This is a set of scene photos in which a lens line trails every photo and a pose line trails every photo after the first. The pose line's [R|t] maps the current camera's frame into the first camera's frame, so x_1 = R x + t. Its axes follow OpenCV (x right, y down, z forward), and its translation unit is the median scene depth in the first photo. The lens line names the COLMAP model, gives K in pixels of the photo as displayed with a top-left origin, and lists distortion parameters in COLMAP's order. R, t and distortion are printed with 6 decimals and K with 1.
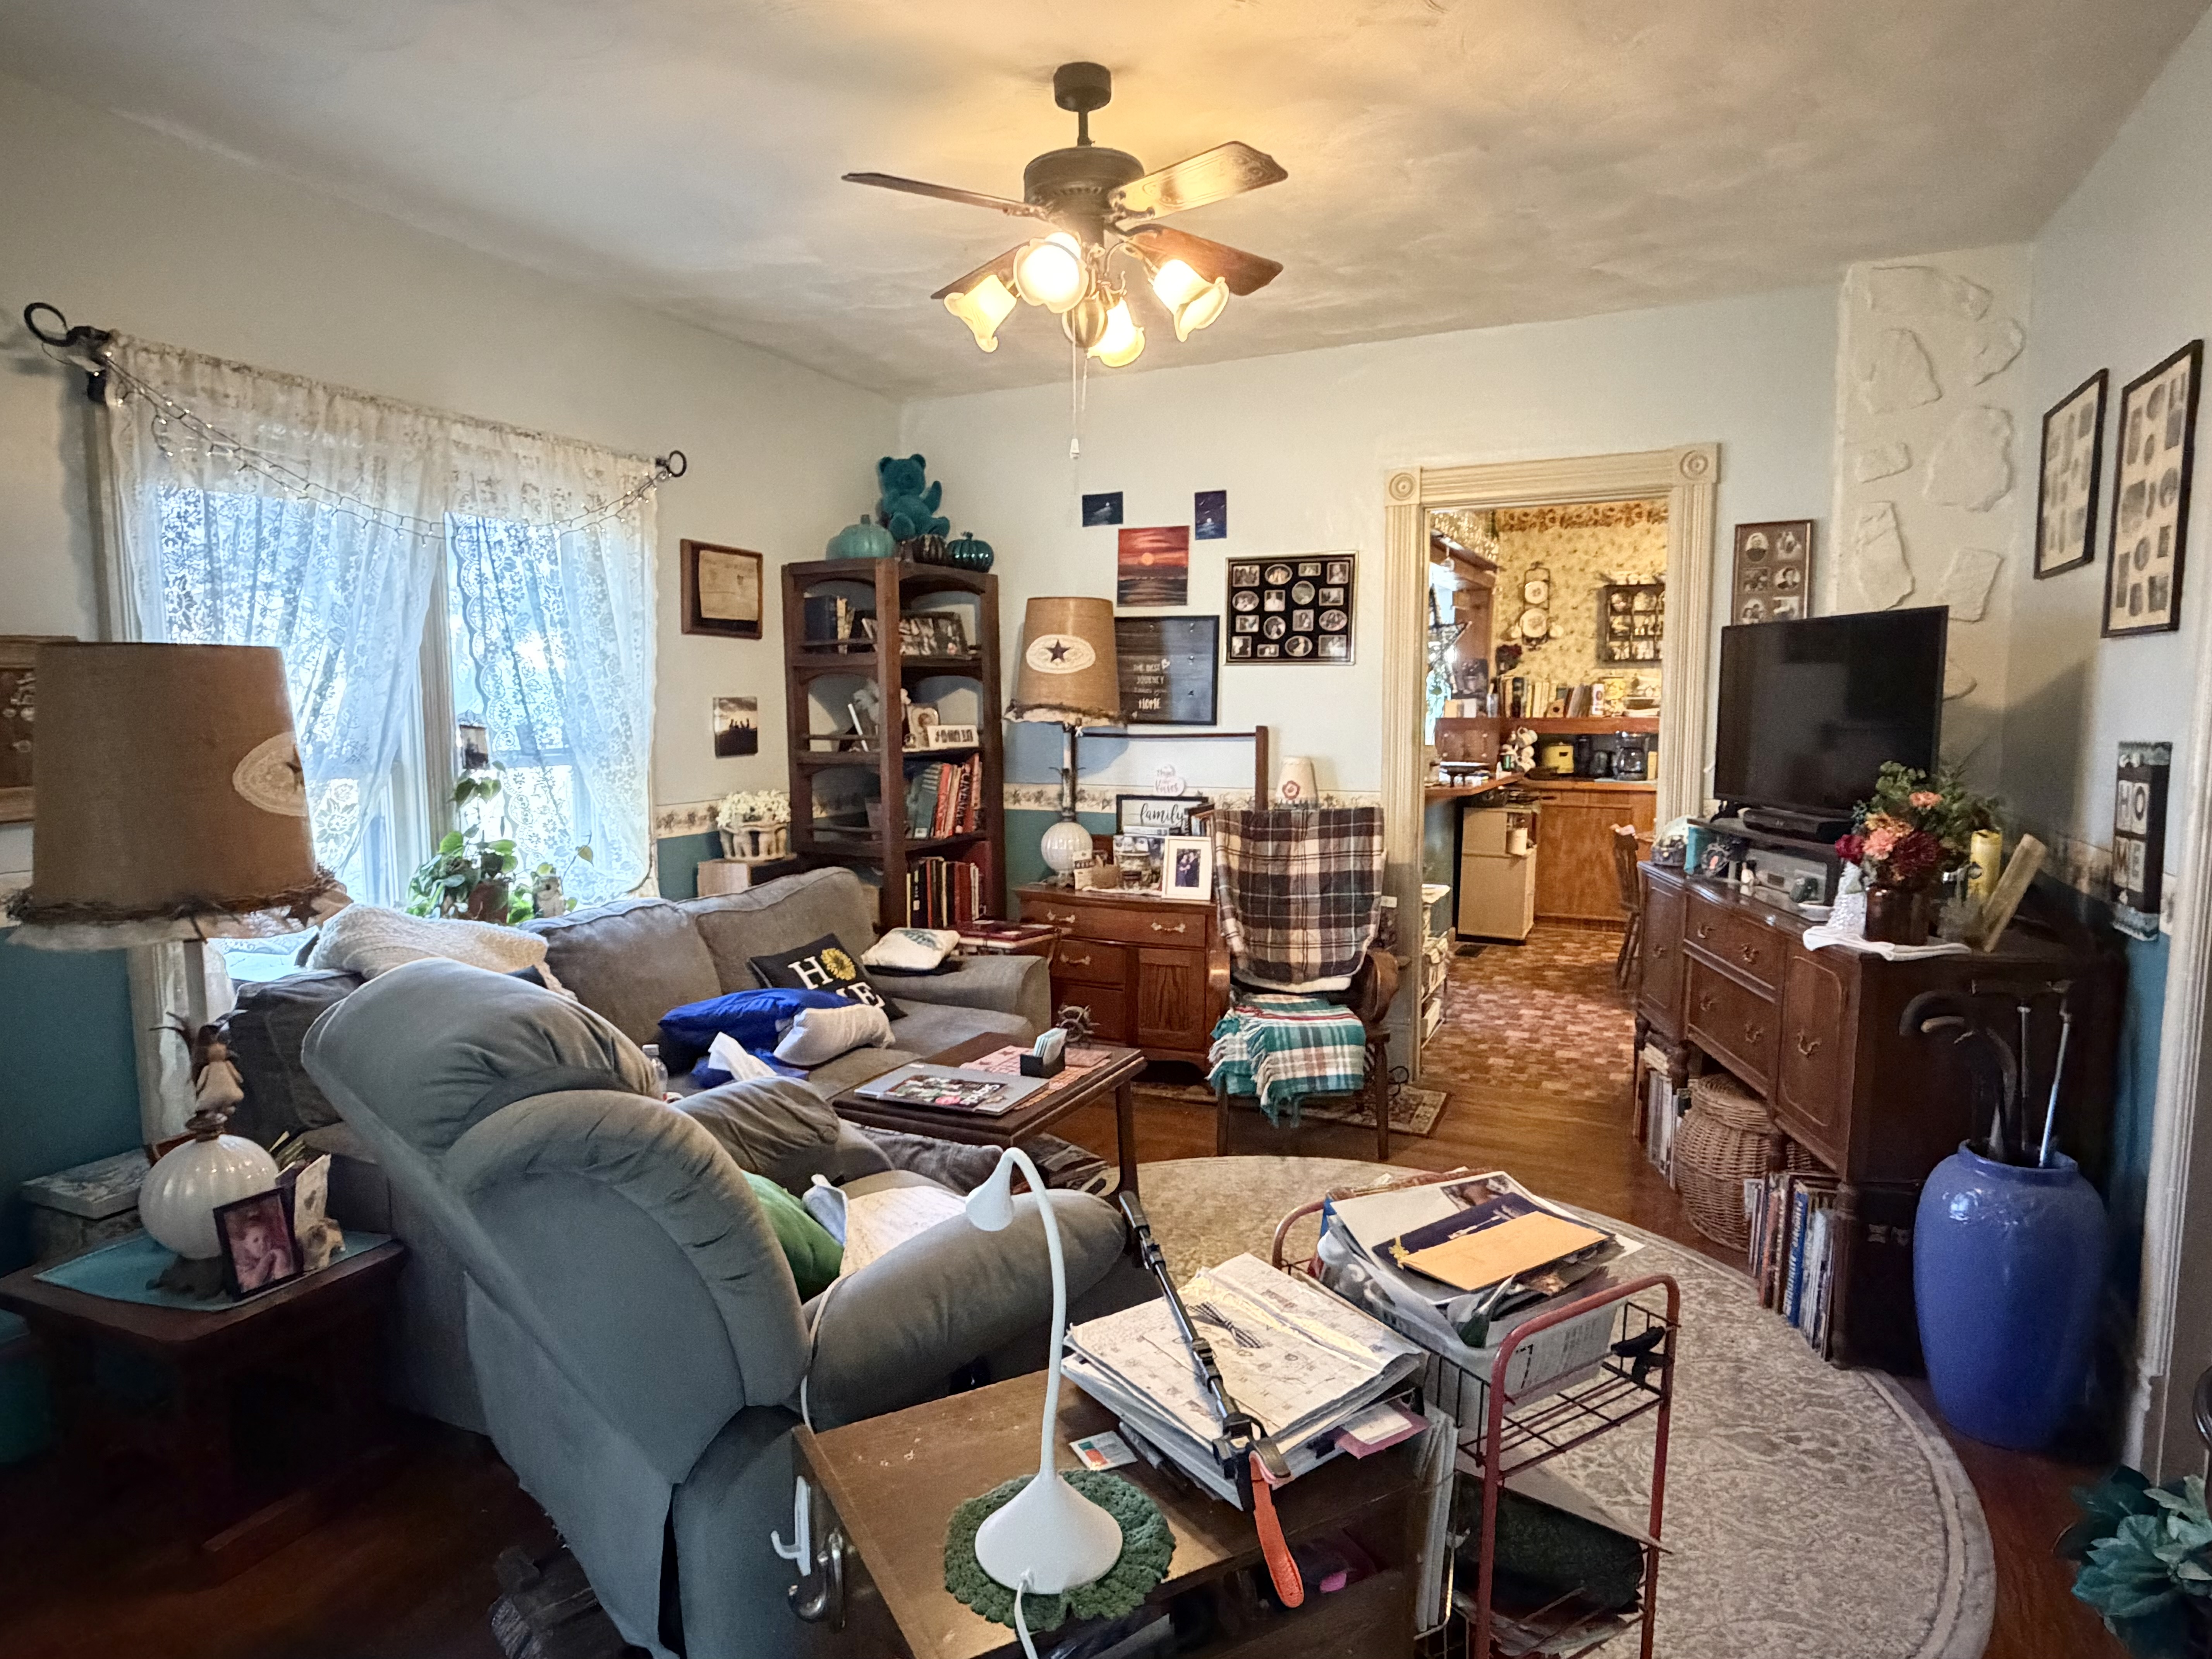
lens RADIAL K [[1270.8, 0, 1101.6], [0, 1270.8, 843.2], [0, 0, 1]] dist [-0.000526, -0.001397]
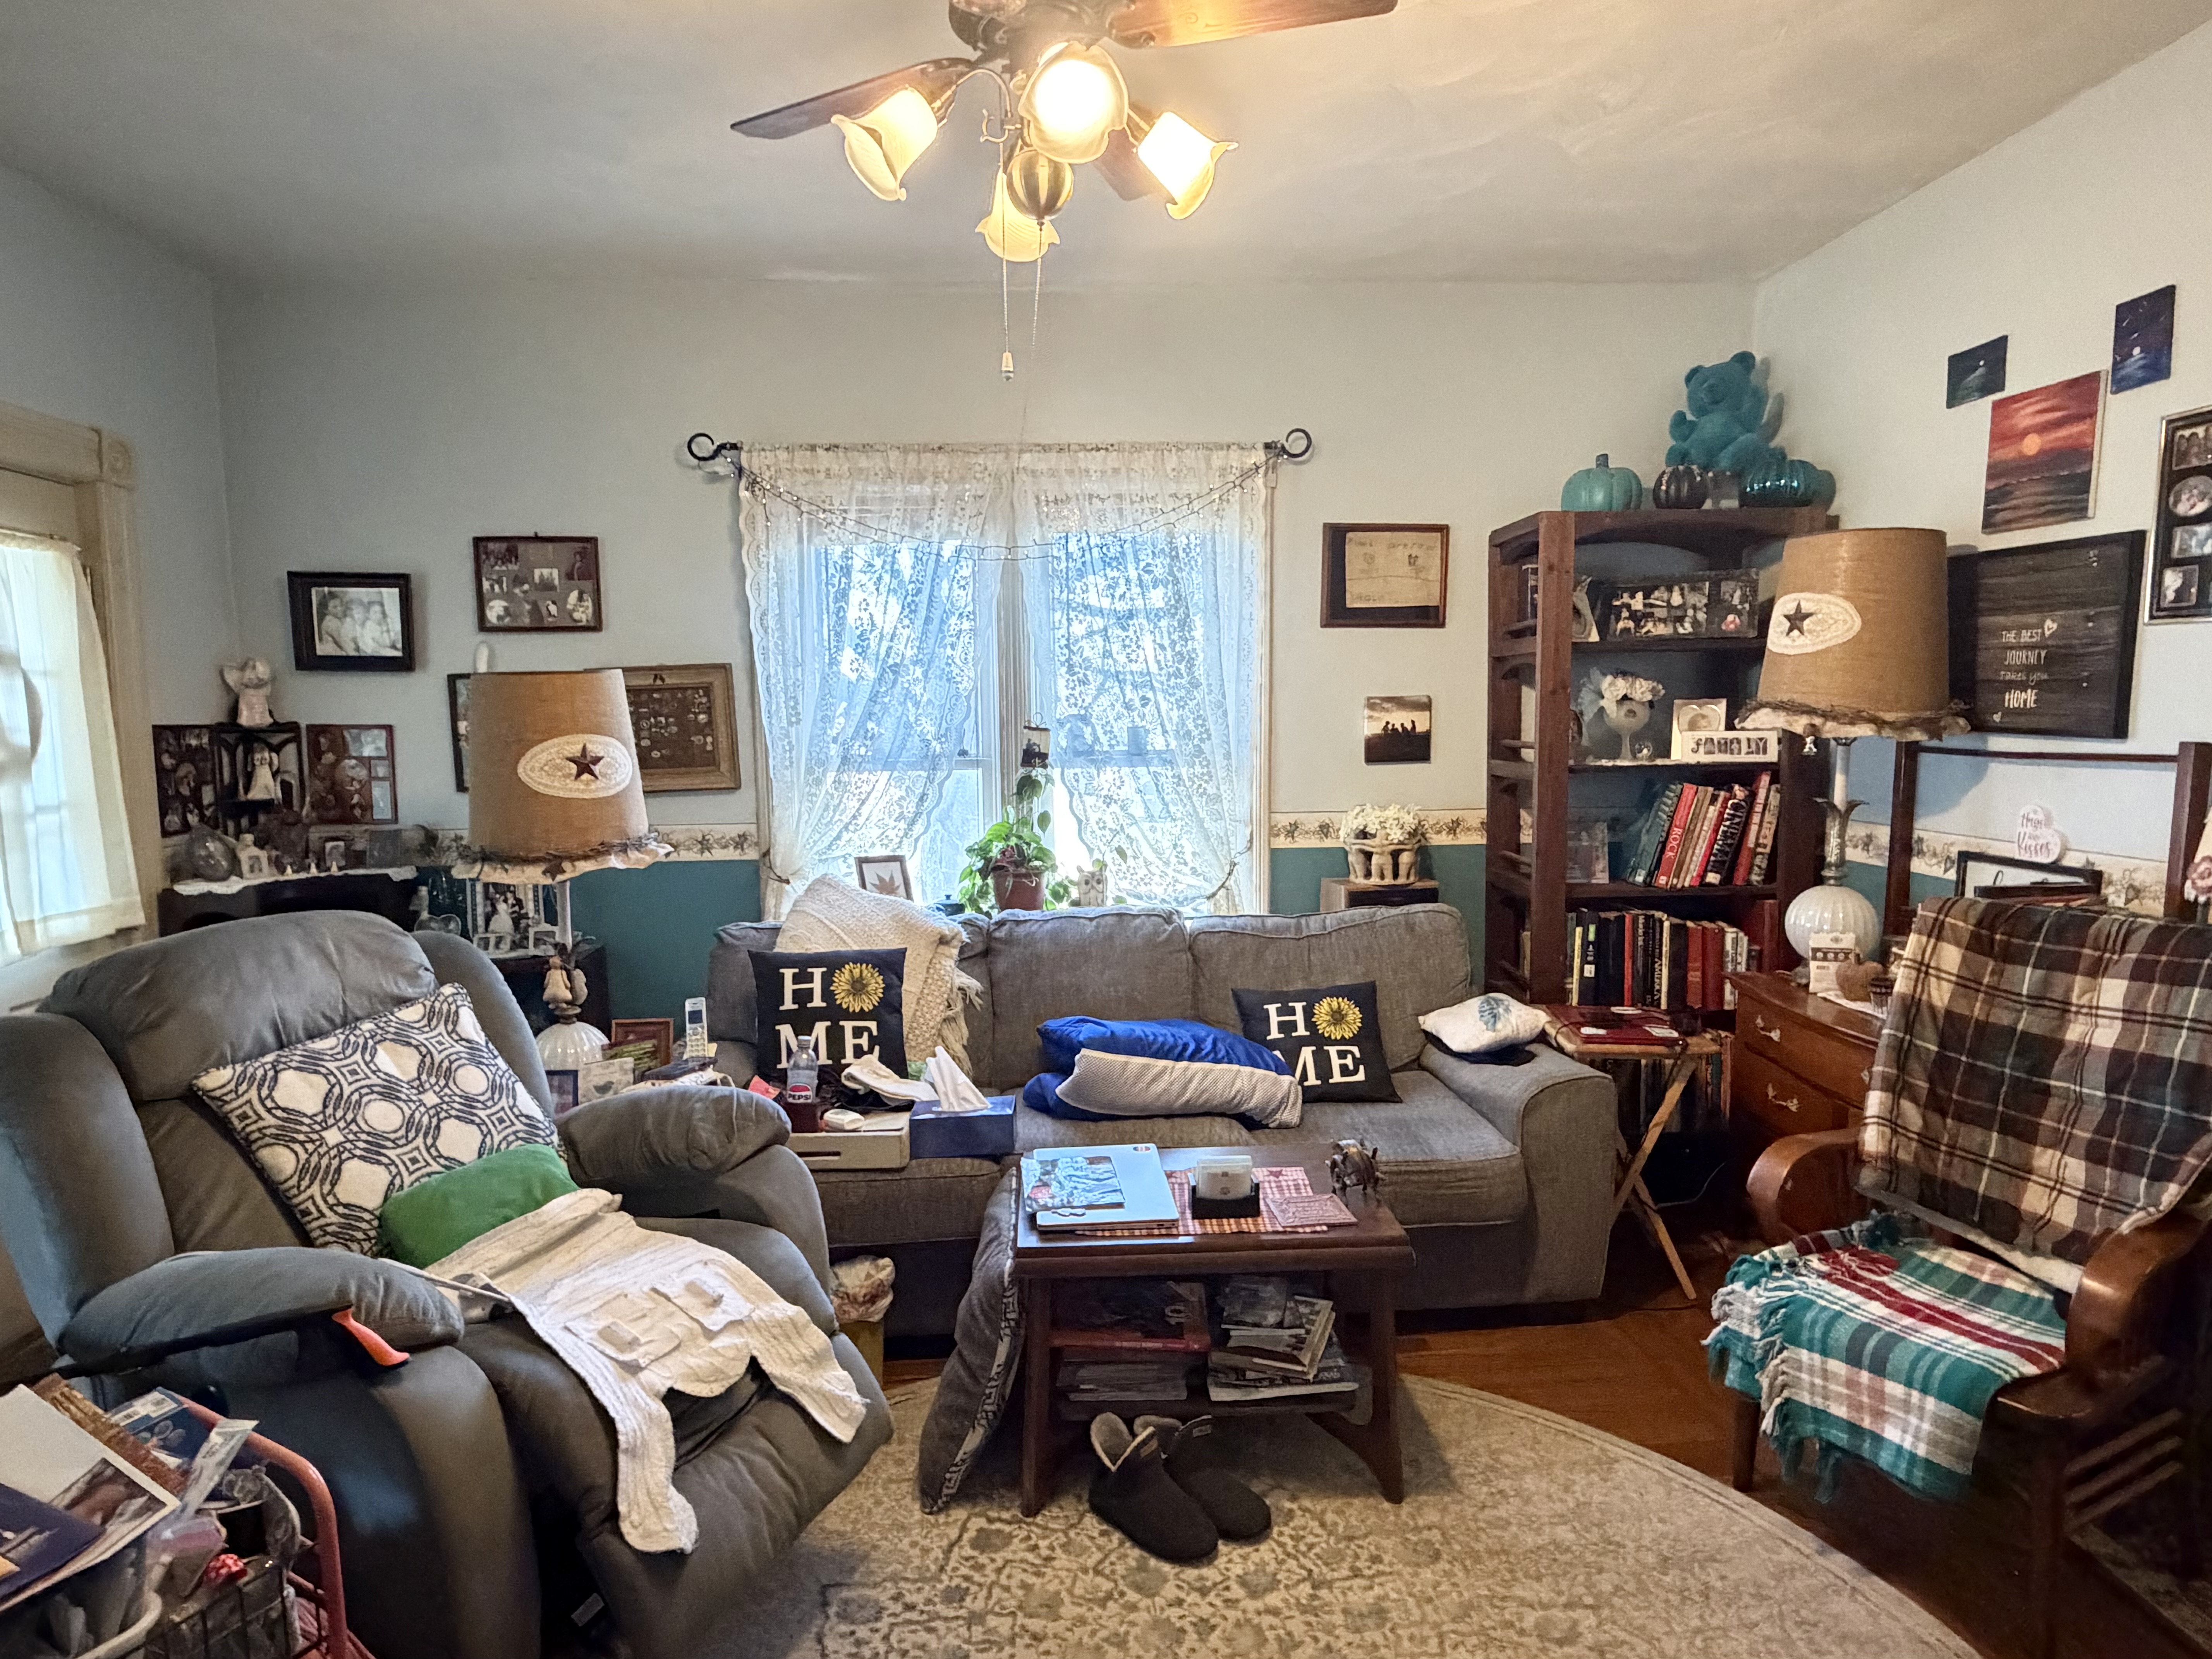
lens RADIAL K [[1270.8, 0, 1101.6], [0, 1270.8, 843.2], [0, 0, 1]] dist [-0.000526, -0.001397]
pose [[0.478108, 0.092442, -0.873423, 0.382641], [-0.085717, 0.994610, 0.058347, -0.047332], [0.874109, 0.046971, 0.483454, 0.402112]]
